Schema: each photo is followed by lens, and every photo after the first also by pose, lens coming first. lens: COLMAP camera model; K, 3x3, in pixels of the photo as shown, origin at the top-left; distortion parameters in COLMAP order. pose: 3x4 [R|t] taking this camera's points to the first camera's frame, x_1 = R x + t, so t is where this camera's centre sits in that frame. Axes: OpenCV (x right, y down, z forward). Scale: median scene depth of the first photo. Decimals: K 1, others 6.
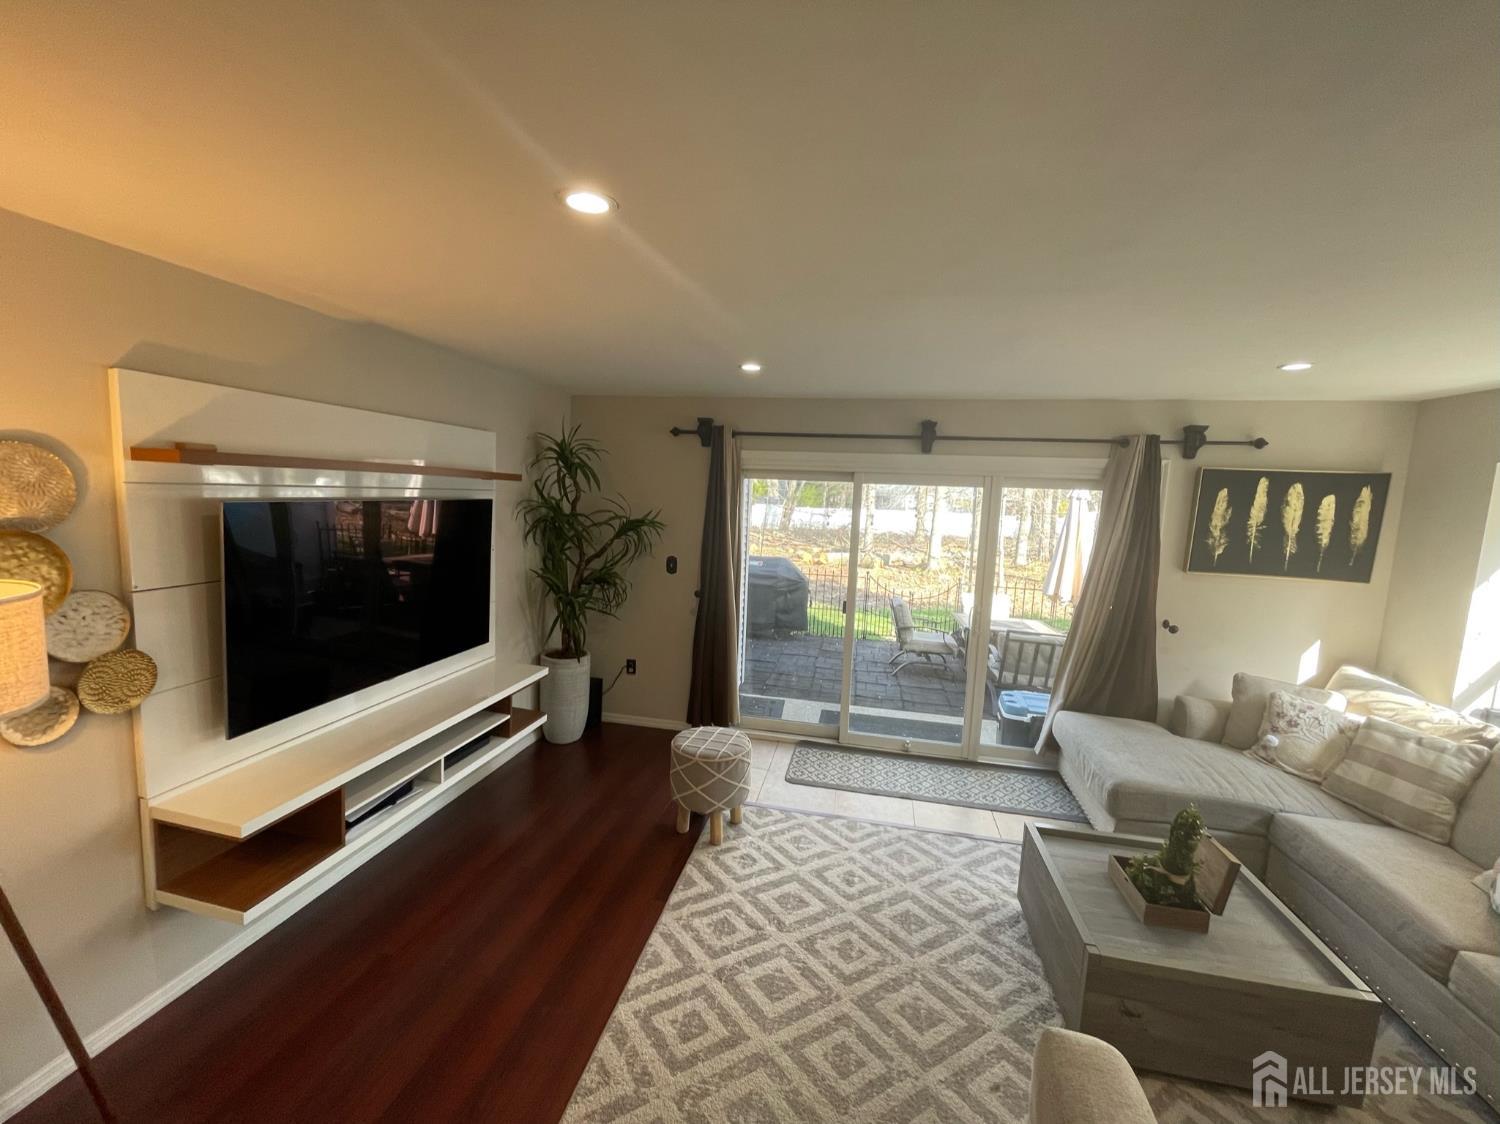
lens RADIAL K [[606.4, 0, 748.4], [0, 606.4, 563.4], [0, 0, 1]] dist [-0.003208, 0.000254]
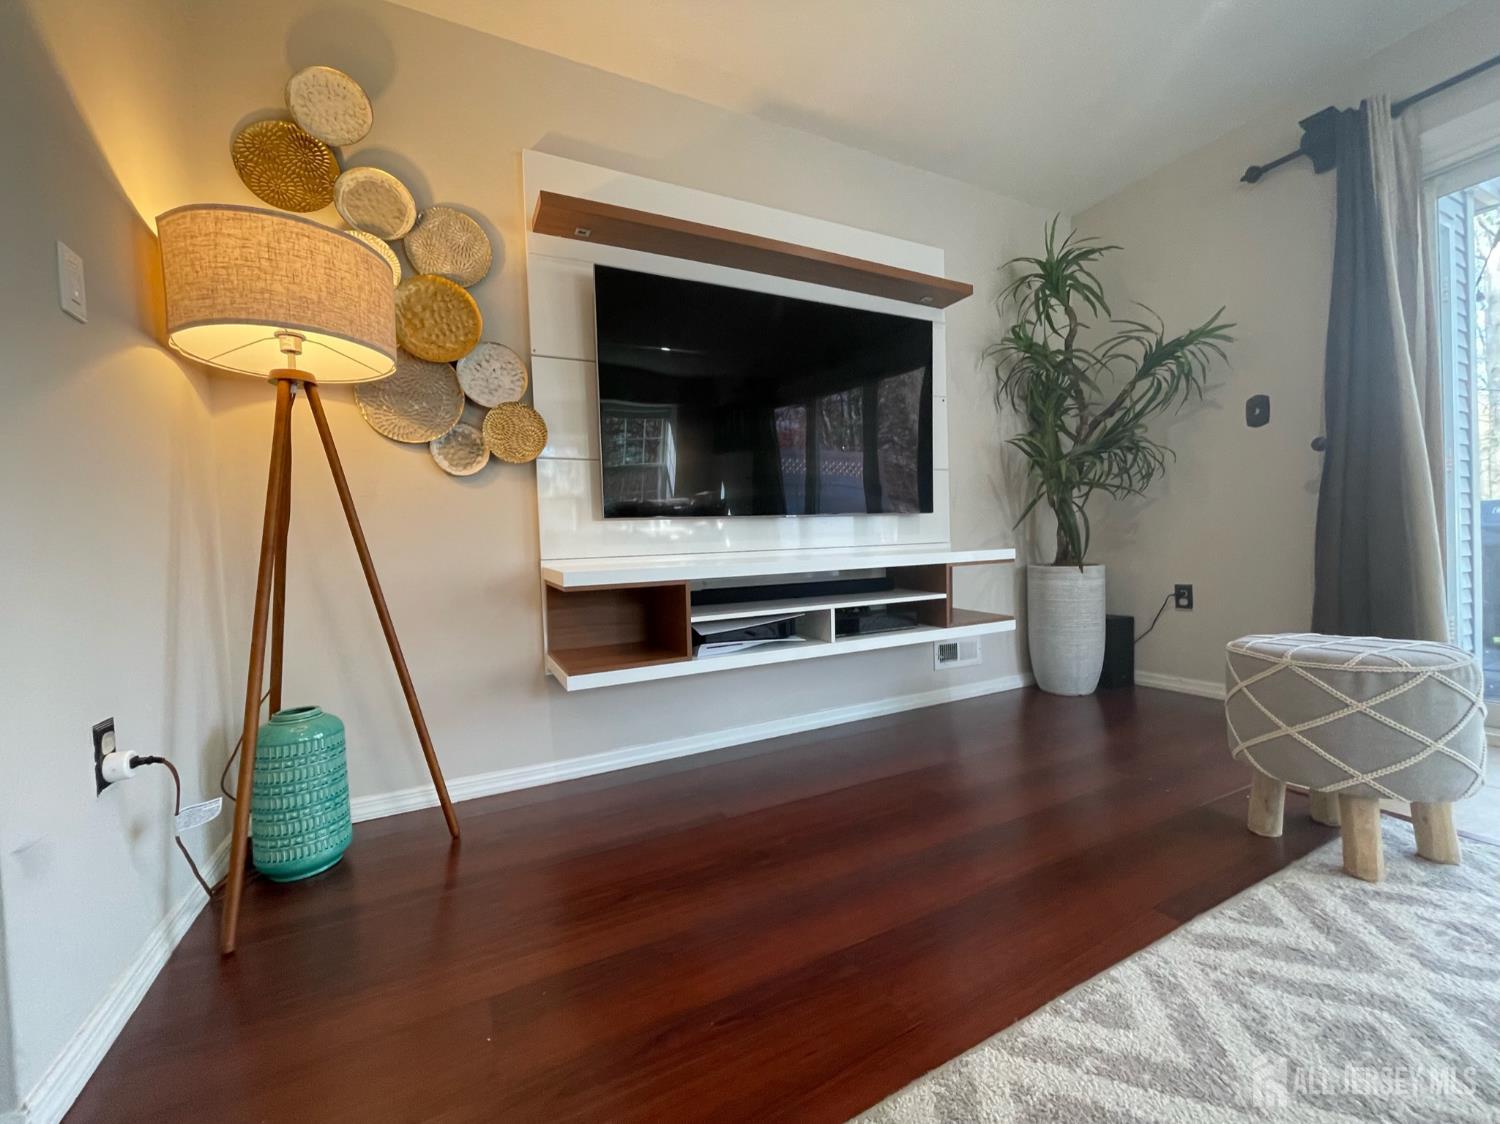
lens RADIAL K [[606.4, 0, 742.5], [0, 606.4, 558.3], [0, 0, 1]] dist [-0.003208, 0.000254]
pose [[0.620486, -0.046130, -0.782860, 0.020668], [-0.024665, 0.996627, -0.078275, 0.314884], [0.783830, 0.067877, 0.617255, 0.430533]]
